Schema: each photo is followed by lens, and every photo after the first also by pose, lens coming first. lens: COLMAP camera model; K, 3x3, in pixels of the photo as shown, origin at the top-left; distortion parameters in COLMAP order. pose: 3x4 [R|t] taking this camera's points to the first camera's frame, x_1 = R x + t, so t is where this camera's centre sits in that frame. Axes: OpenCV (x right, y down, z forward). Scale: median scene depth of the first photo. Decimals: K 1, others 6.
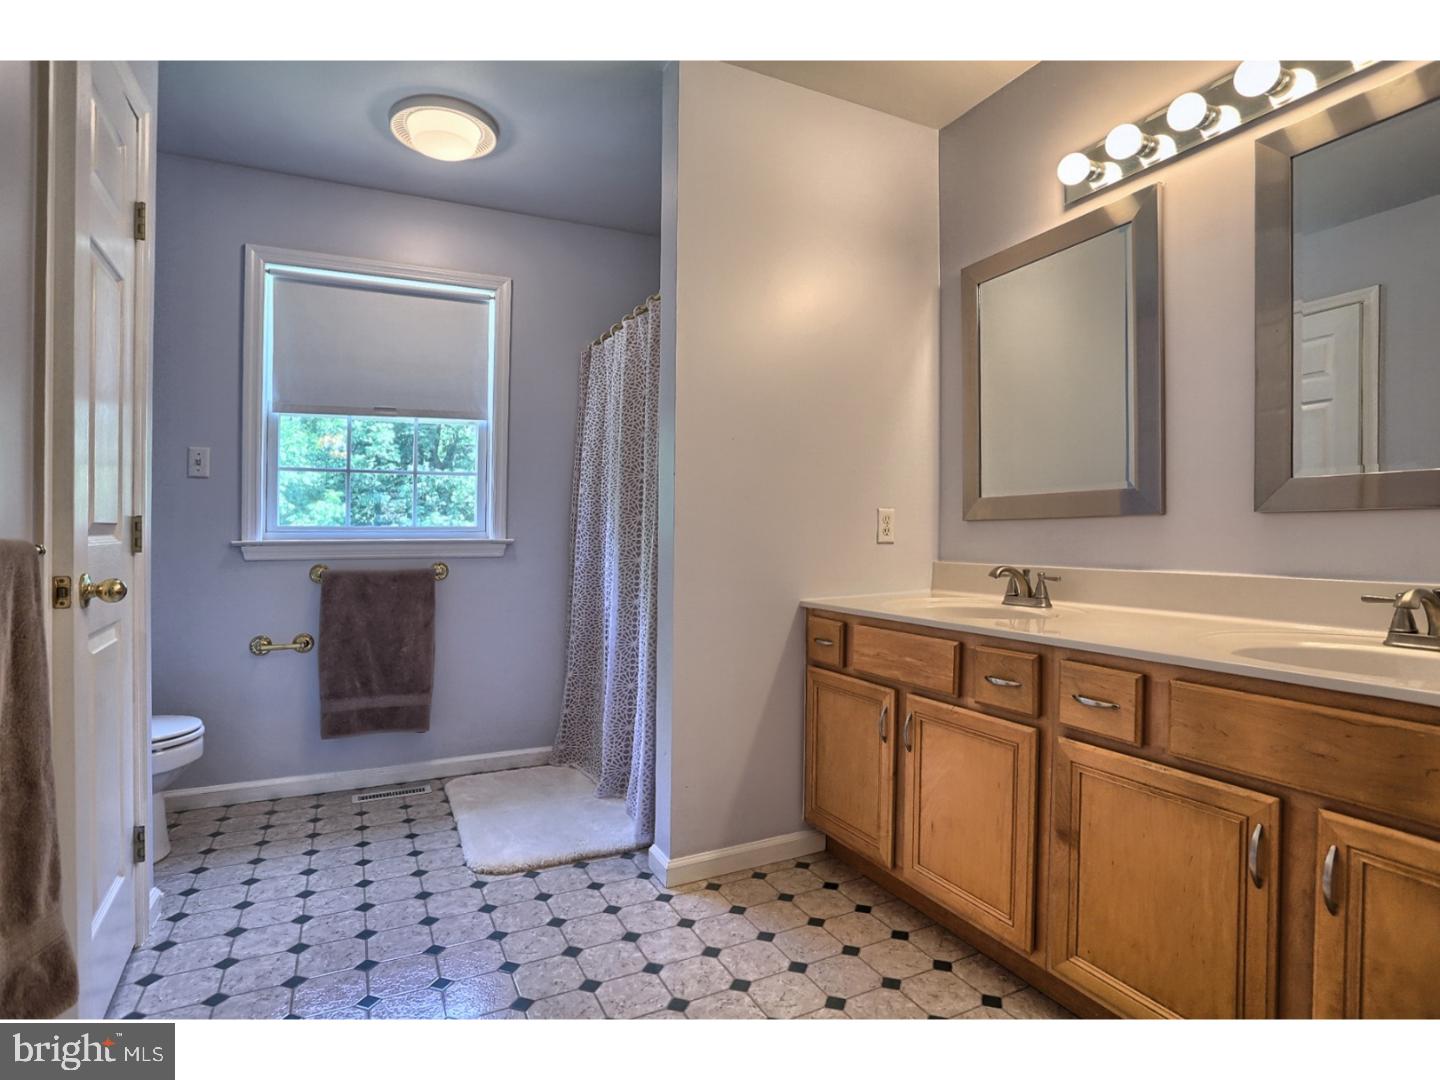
lens RADIAL K [[708.1, 0, 712.5], [0, 708.1, 535.9], [0, 0, 1]] dist [-0.050308, 0.002858]
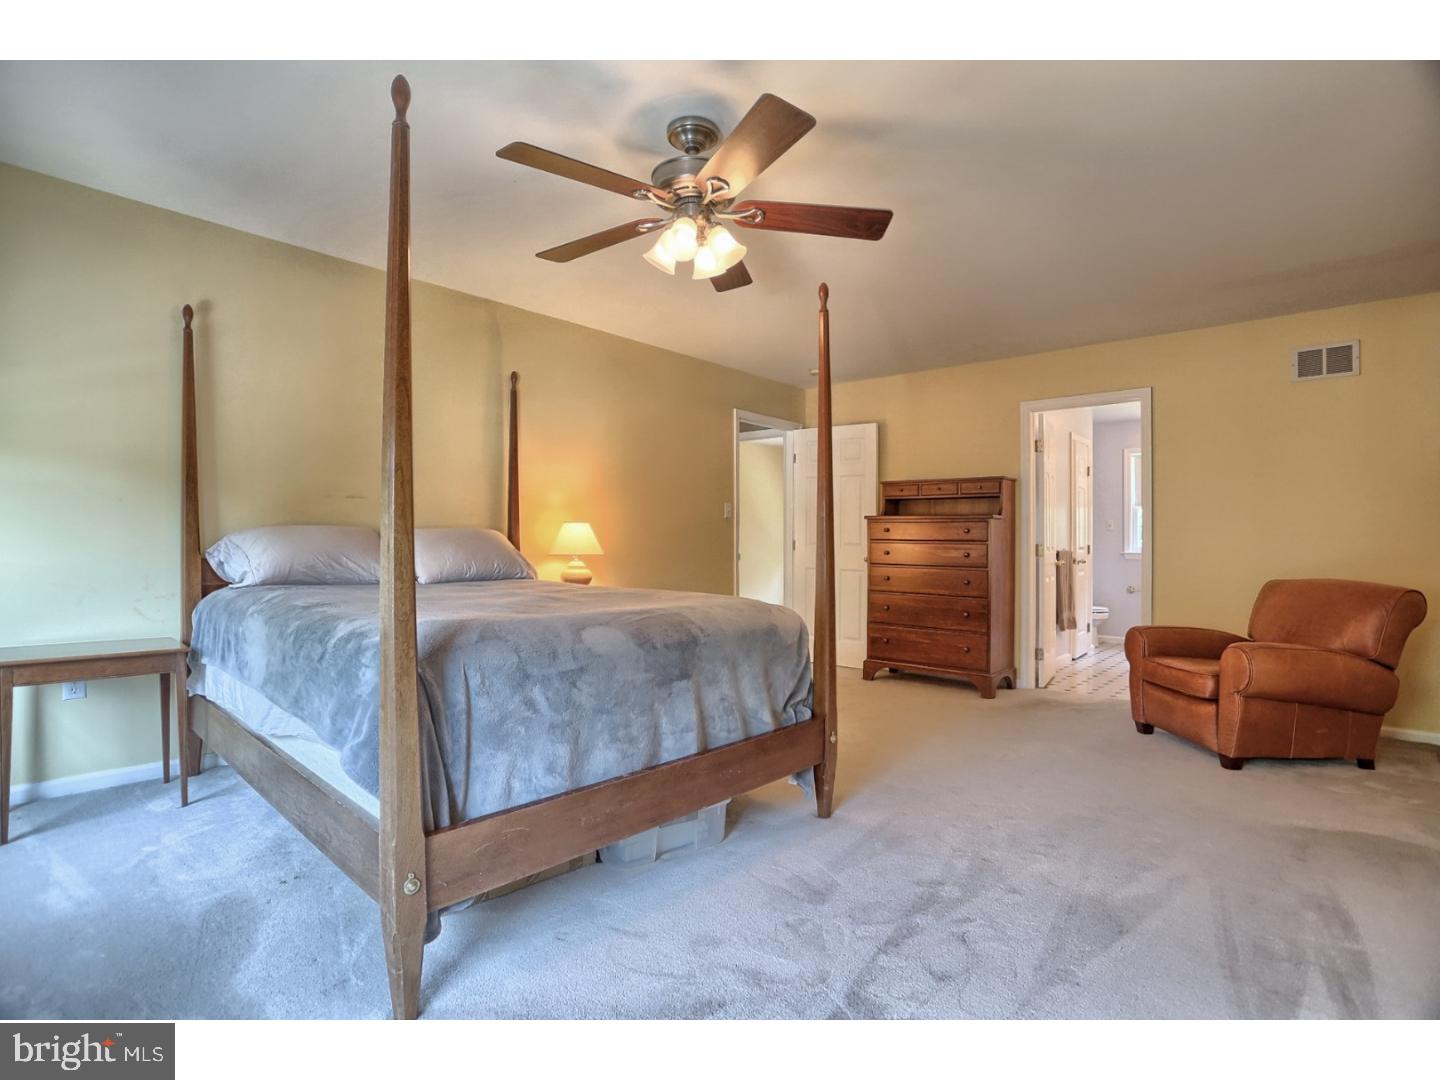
lens RADIAL K [[708.1, 0, 719.8], [0, 708.1, 543.7], [0, 0, 1]] dist [-0.050308, 0.002858]
pose [[0.357182, -0.008002, -0.934000, 2.388933], [-0.002796, 0.999950, -0.009636, 0.010560], [0.934031, 0.006054, 0.357142, -2.685900]]
